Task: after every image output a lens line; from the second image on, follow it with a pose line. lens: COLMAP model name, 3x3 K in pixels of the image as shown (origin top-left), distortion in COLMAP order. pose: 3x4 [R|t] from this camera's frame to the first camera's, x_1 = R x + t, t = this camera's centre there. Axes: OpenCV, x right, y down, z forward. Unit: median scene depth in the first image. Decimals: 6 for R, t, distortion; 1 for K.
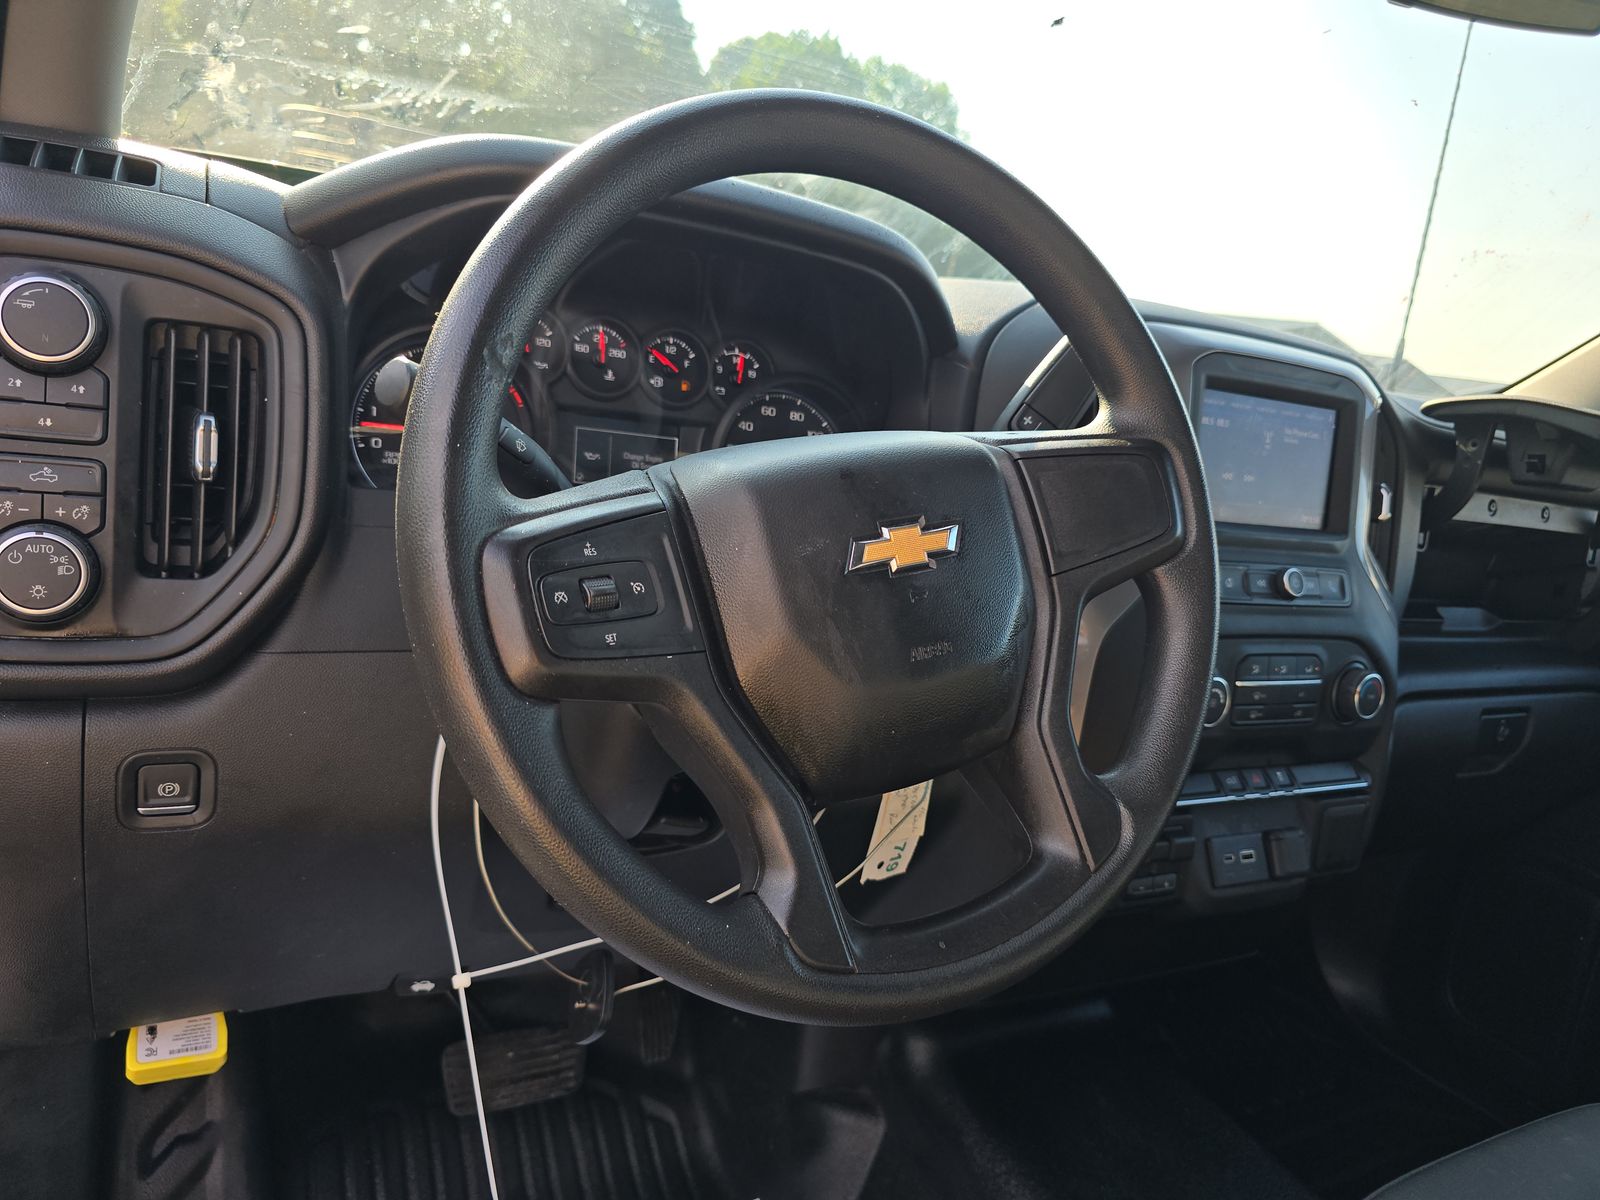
lens RADIAL K [[1086.3, 0, 816.7], [0, 1086.3, 593.6], [0, 0, 1]] dist [0.049912, -0.043104]
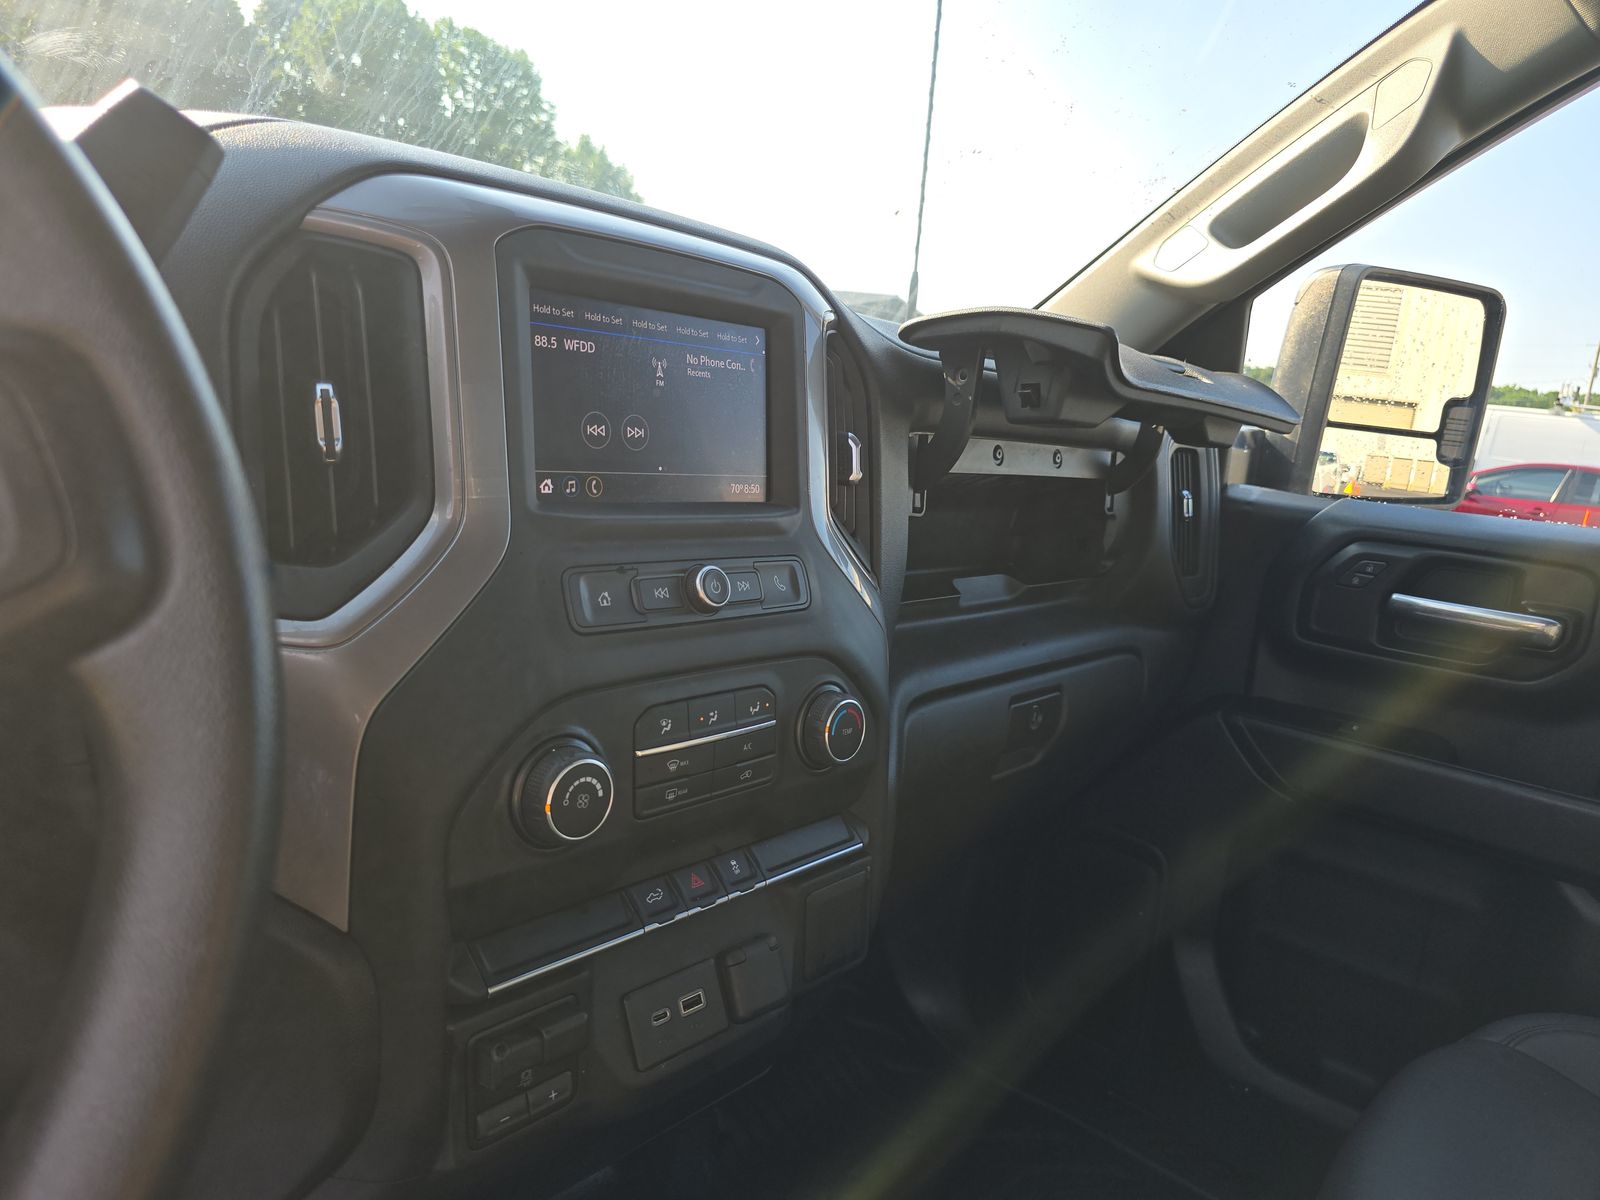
lens RADIAL K [[1086.3, 0, 816.7], [0, 1086.3, 593.6], [0, 0, 1]] dist [0.049912, -0.043104]
pose [[0.942340, -0.104817, 0.317820, 0.256535], [0.098747, 0.994490, 0.035196, -0.020150], [-0.319758, -0.001783, 0.947498, 0.320480]]
